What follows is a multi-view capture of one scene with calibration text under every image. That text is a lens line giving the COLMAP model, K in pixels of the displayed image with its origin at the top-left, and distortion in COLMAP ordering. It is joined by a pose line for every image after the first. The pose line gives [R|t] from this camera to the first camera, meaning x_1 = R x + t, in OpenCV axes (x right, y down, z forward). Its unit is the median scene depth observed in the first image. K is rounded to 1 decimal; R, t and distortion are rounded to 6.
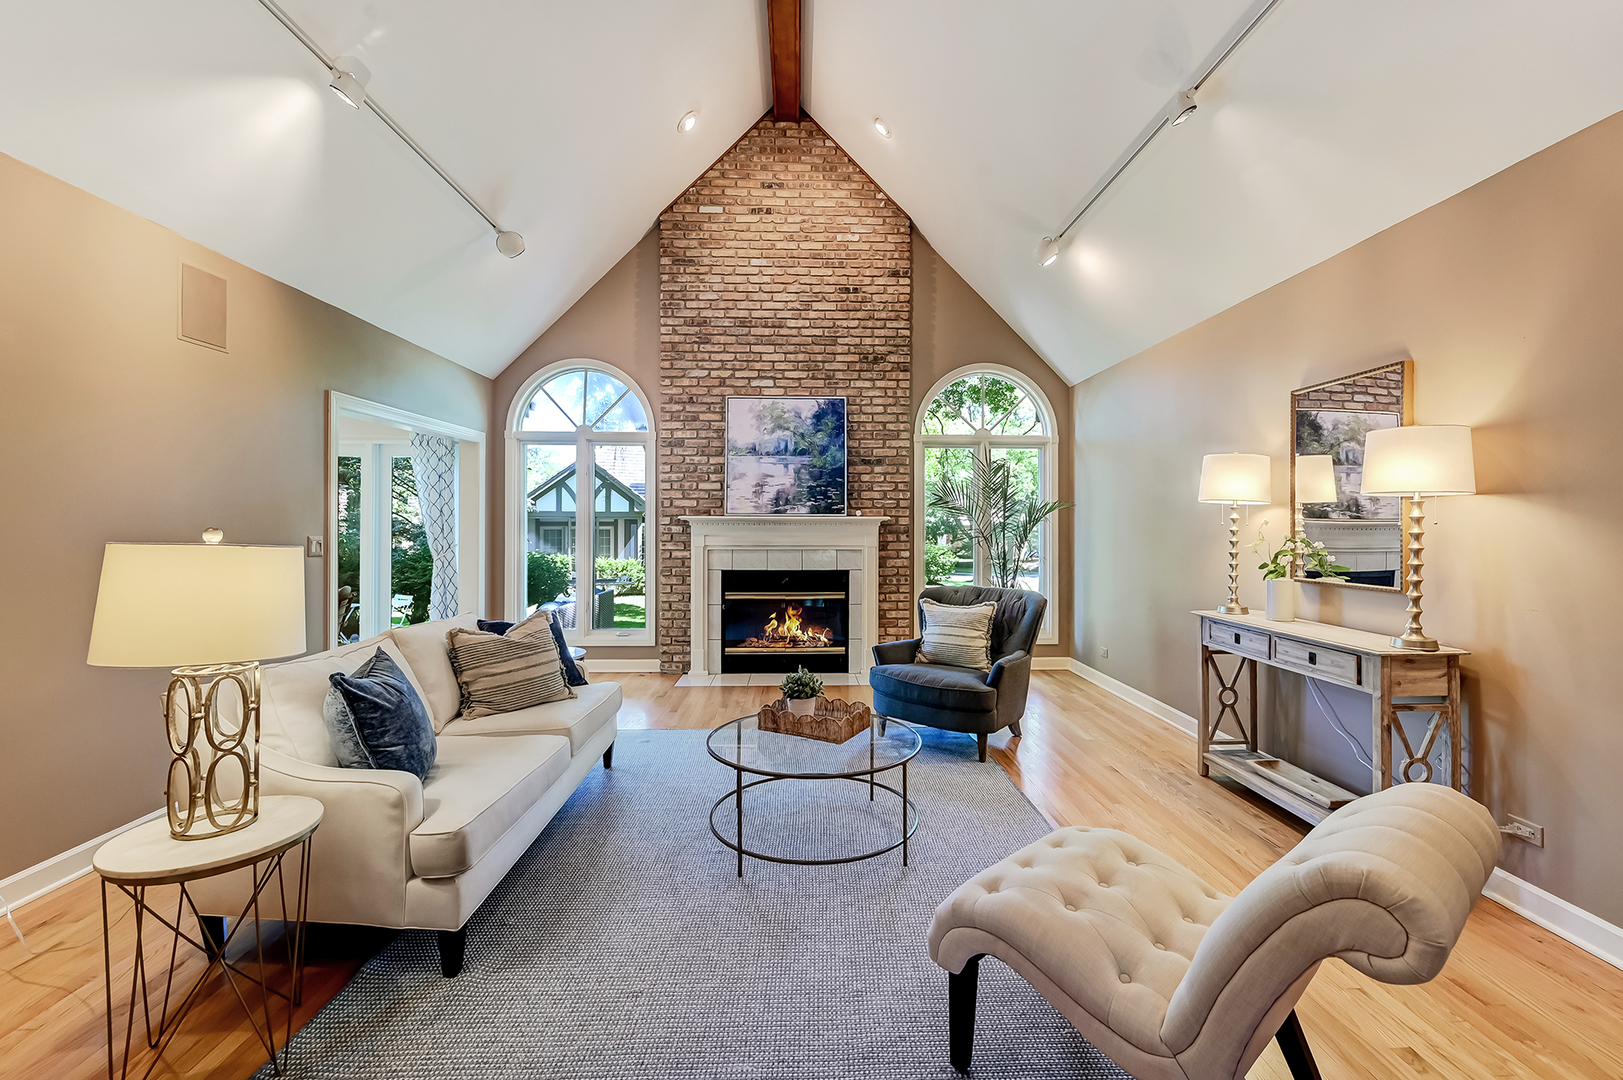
lens RADIAL K [[682.6, 0, 899.7], [0, 682.6, 513.1], [0, 0, 1]] dist [-0.000901, -0.000025]
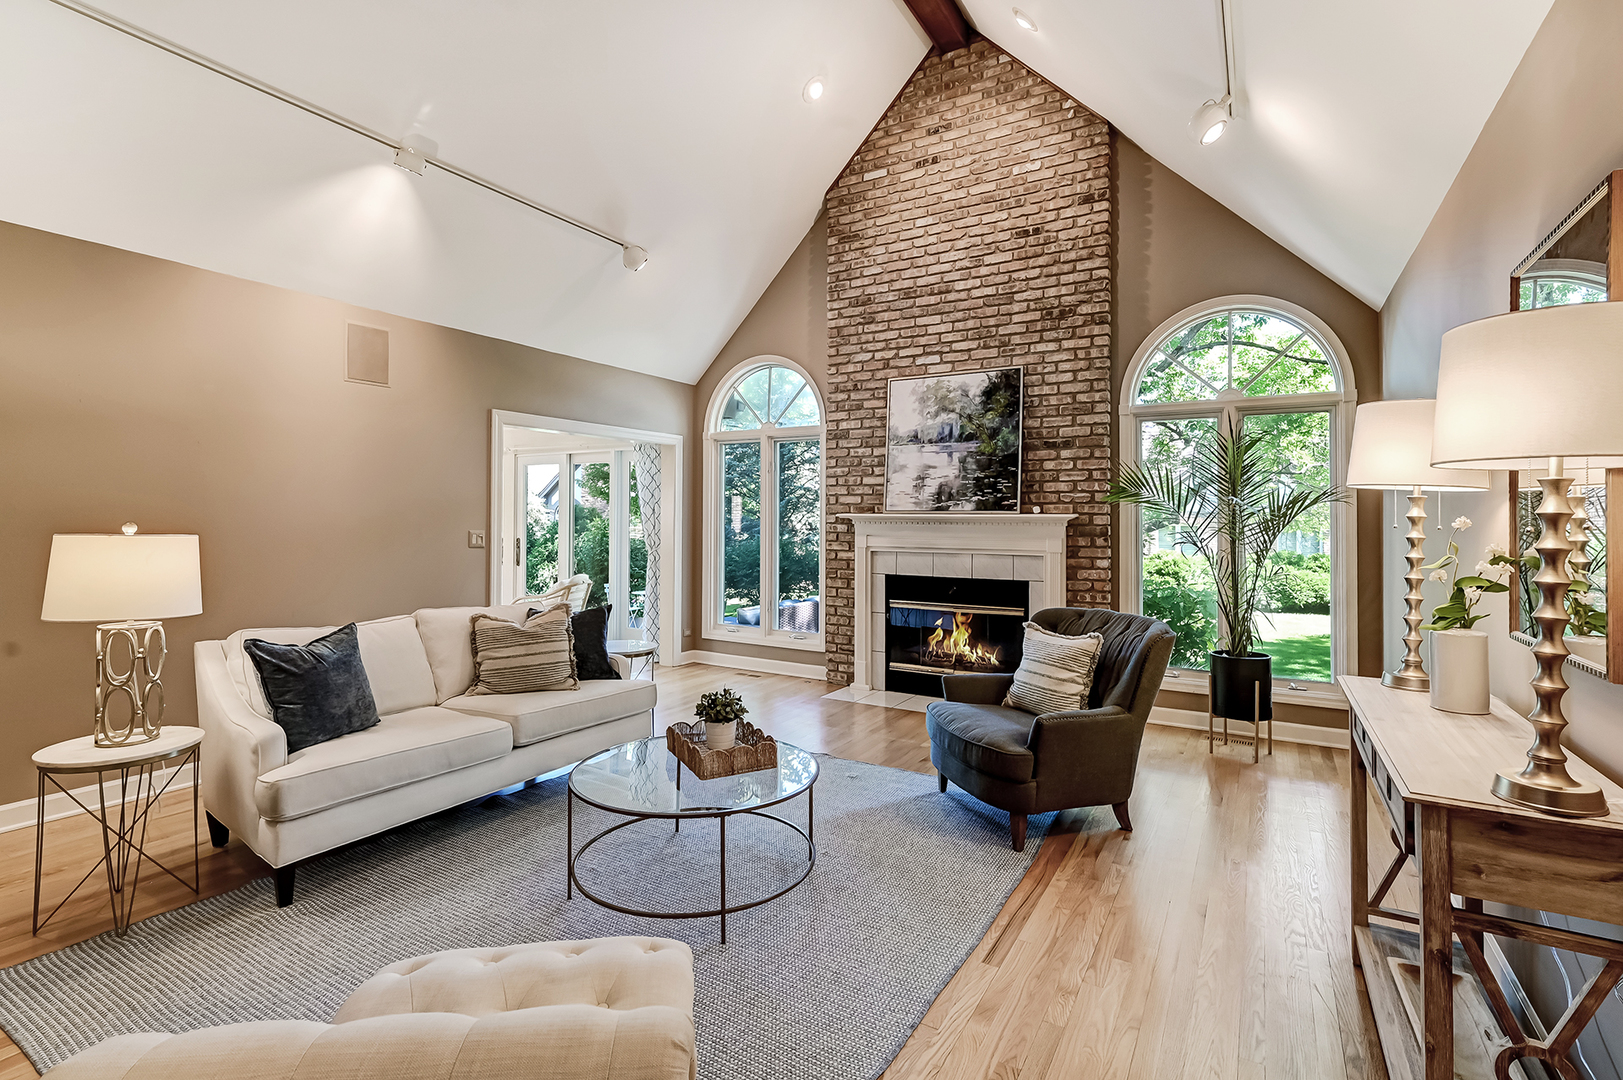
lens RADIAL K [[785.9, 0, 885.0], [0, 785.9, 502.8], [0, 0, 1]] dist [0.000476, 0.000075]
pose [[0.831336, -0.008595, -0.555704, 0.306572], [0.003238, 0.999938, -0.010623, 0.001055], [0.555761, 0.007032, 0.831312, 0.143312]]
